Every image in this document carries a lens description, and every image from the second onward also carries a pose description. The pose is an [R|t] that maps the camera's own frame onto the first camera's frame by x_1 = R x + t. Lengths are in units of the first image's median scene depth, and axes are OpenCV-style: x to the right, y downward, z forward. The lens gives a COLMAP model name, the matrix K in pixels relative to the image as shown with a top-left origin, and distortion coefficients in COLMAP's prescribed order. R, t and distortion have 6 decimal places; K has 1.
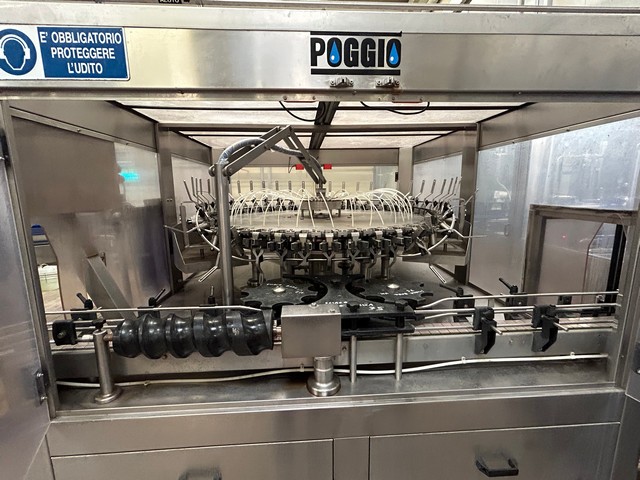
lens RADIAL K [[294.4, 0, 320.0], [0, 294.4, 240.0], [0, 0, 1]] dist [-0.001945, -0.000273]
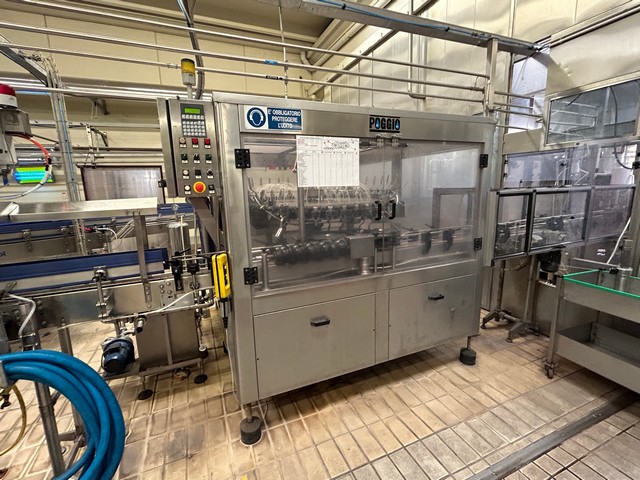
lens RADIAL K [[294.4, 0, 320.0], [0, 294.4, 240.0], [0, 0, 1]] dist [-0.001945, -0.000273]
pose [[0.943043, -0.072961, 0.324571, -1.290781], [0.071459, 0.997306, 0.016561, 0.269488], [-0.324905, 0.007576, 0.945716, -1.185986]]
